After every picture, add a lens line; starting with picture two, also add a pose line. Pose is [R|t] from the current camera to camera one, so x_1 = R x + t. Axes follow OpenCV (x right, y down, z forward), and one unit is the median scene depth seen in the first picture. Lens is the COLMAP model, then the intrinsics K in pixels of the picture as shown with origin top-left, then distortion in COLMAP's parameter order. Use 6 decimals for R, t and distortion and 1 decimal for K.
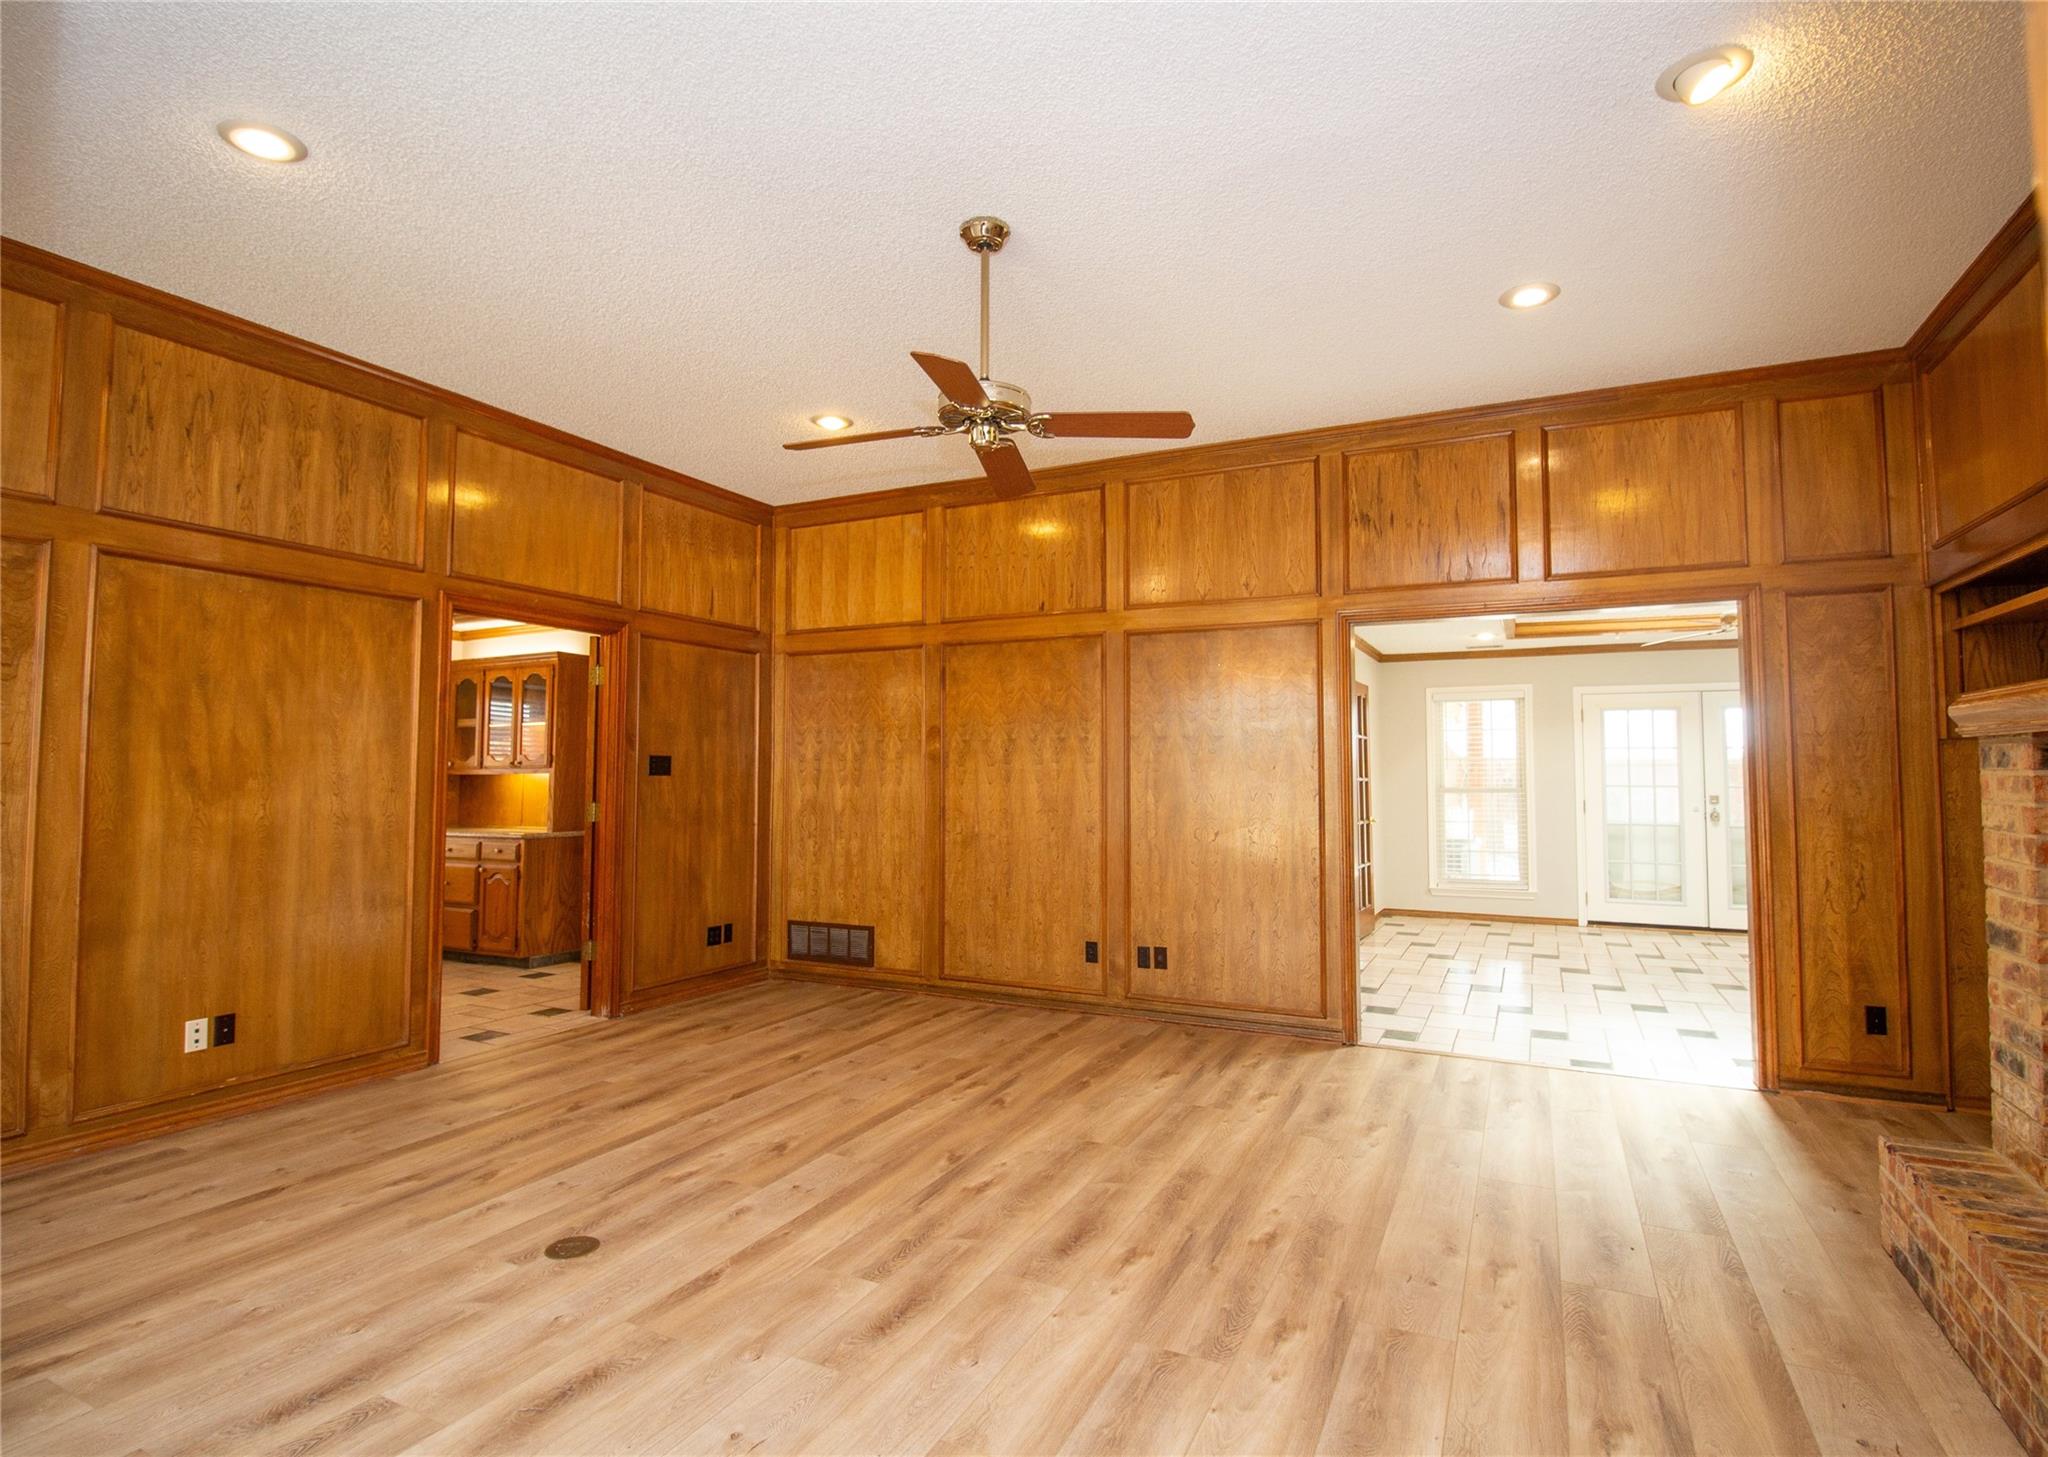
lens RADIAL K [[1011.4, 0, 1057.3], [0, 1011.4, 722.6], [0, 0, 1]] dist [0.003480, -0.015032]
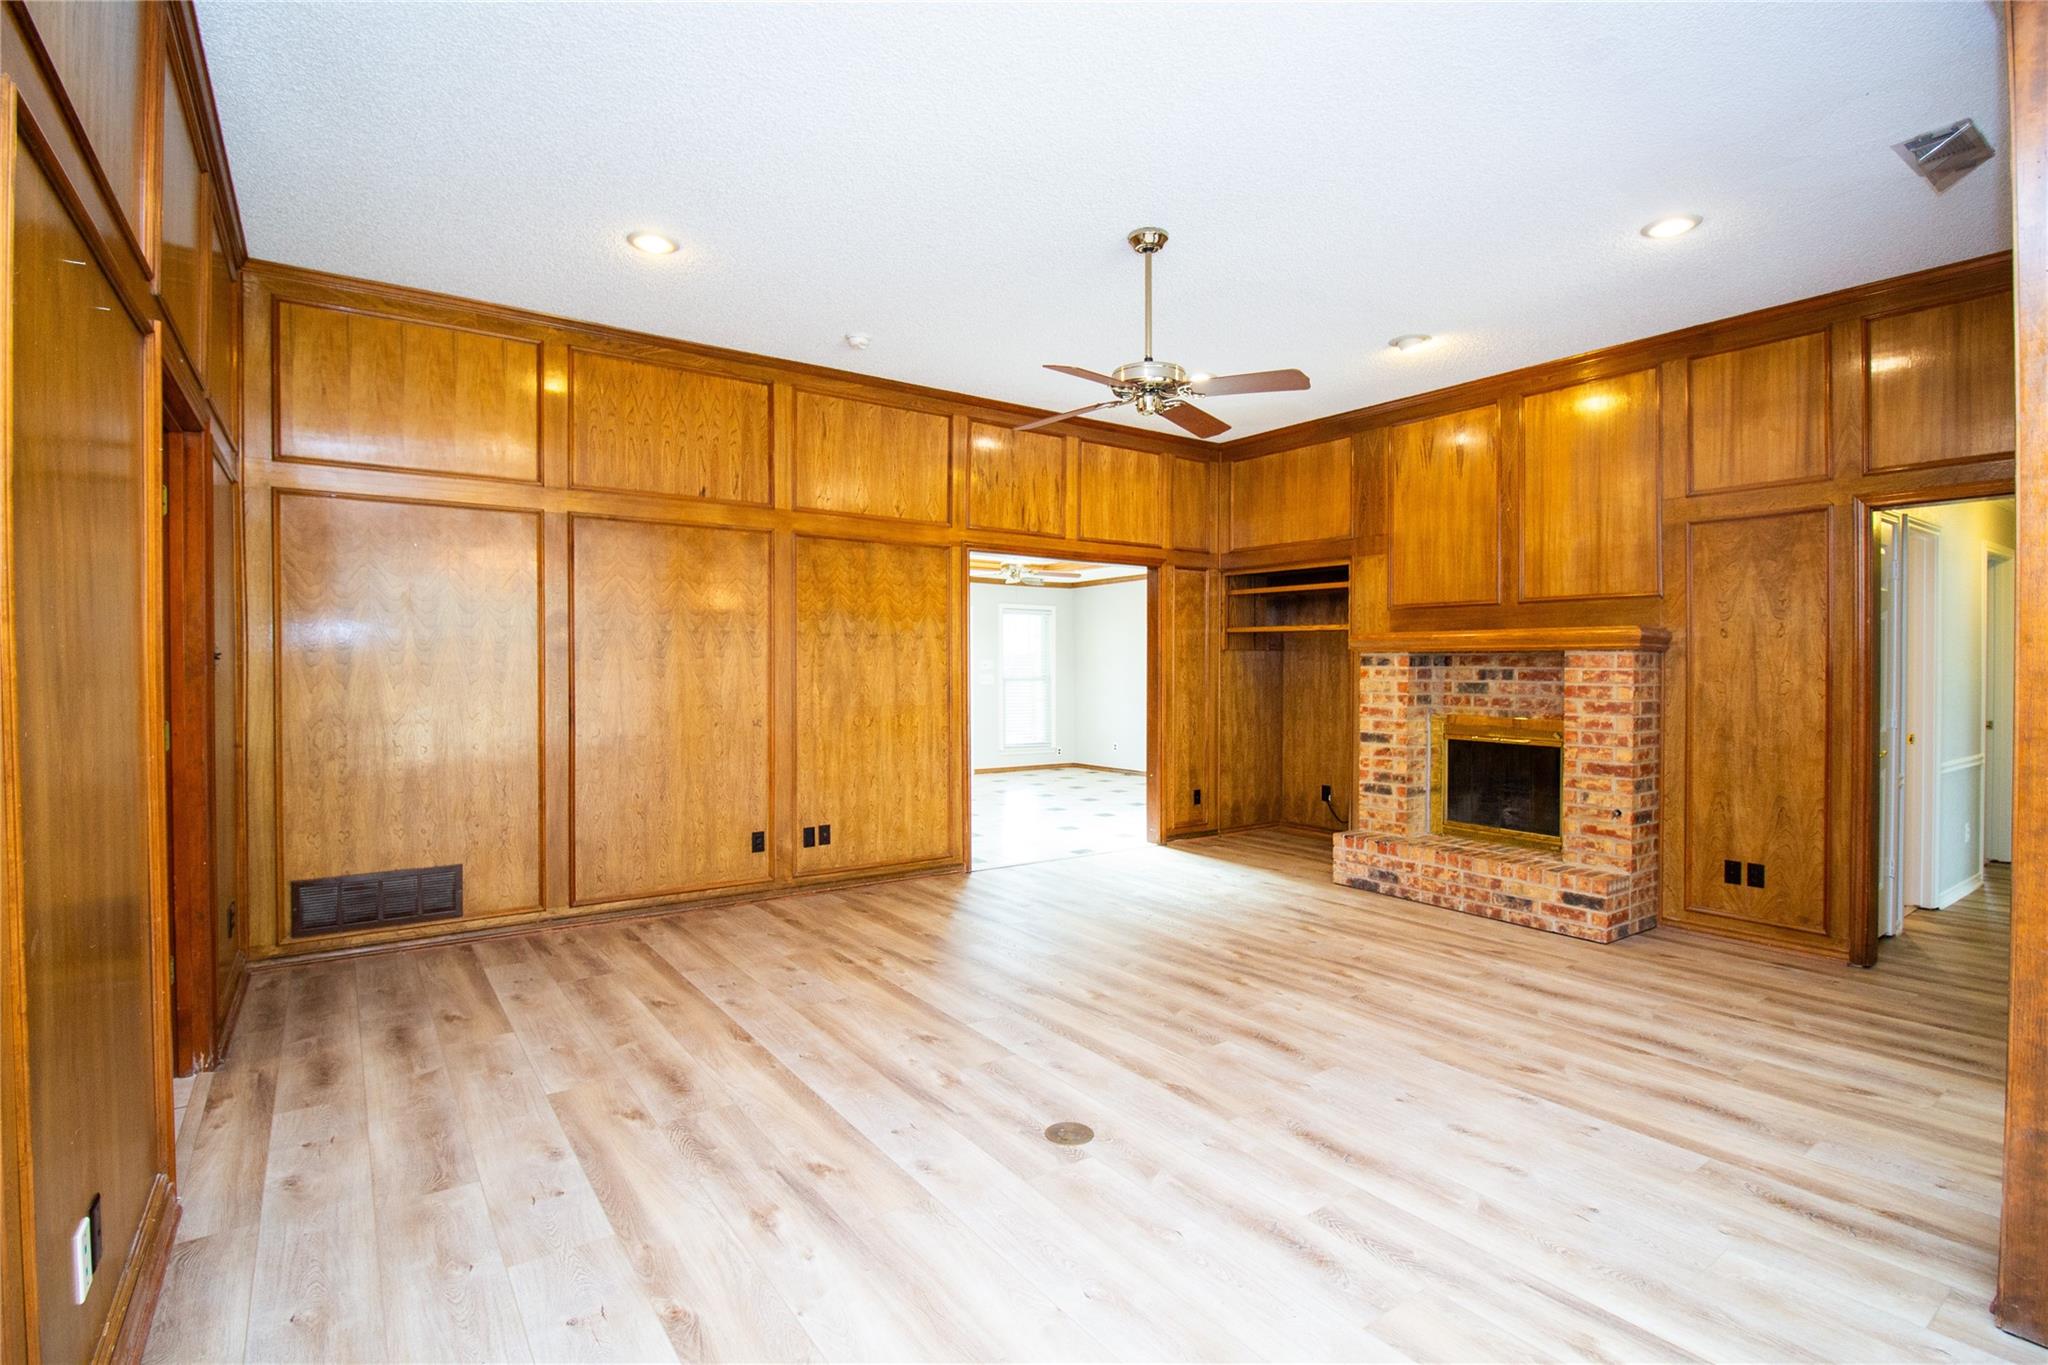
lens RADIAL K [[963.6, 0, 1027.5], [0, 963.6, 673.7], [0, 0, 1]] dist [-0.006073, -0.000502]
pose [[0.487124, -0.007161, 0.873303, -0.901166], [-0.044598, 0.998458, 0.033063, 0.016351], [-0.872193, -0.055053, 0.486053, 0.392169]]
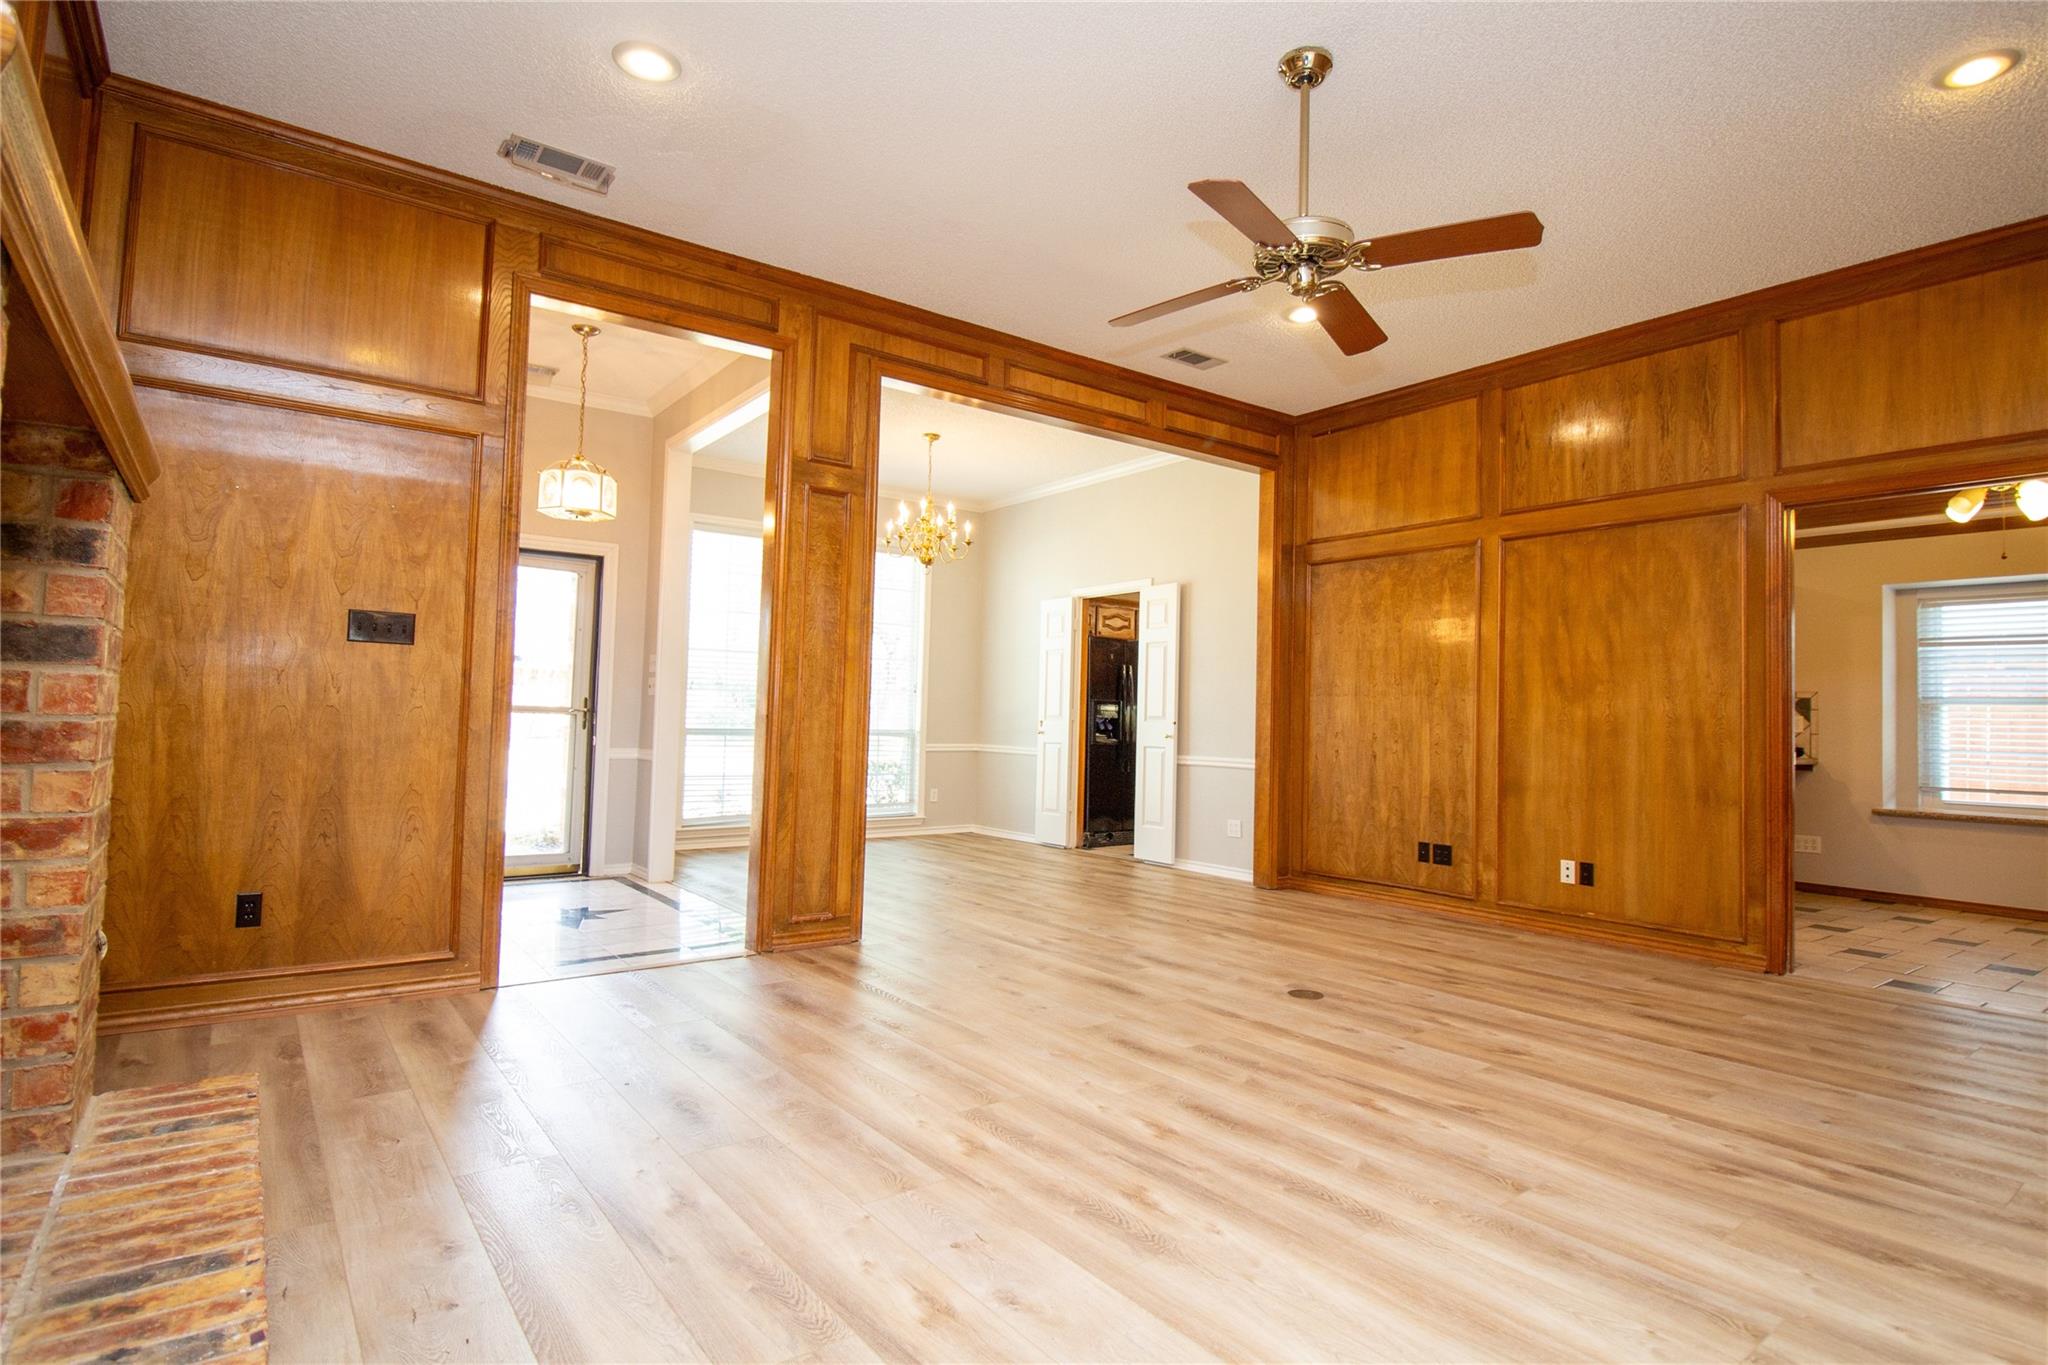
lens RADIAL K [[1037.1, 0, 1024.0], [0, 1037.1, 682.5], [0, 0, 1]] dist [0.001030, -0.013062]
pose [[-0.467317, -0.046691, -0.882856, 0.664978], [0.018848, 0.997851, -0.062749, 0.113686], [0.883889, -0.045964, -0.465432, 0.897845]]
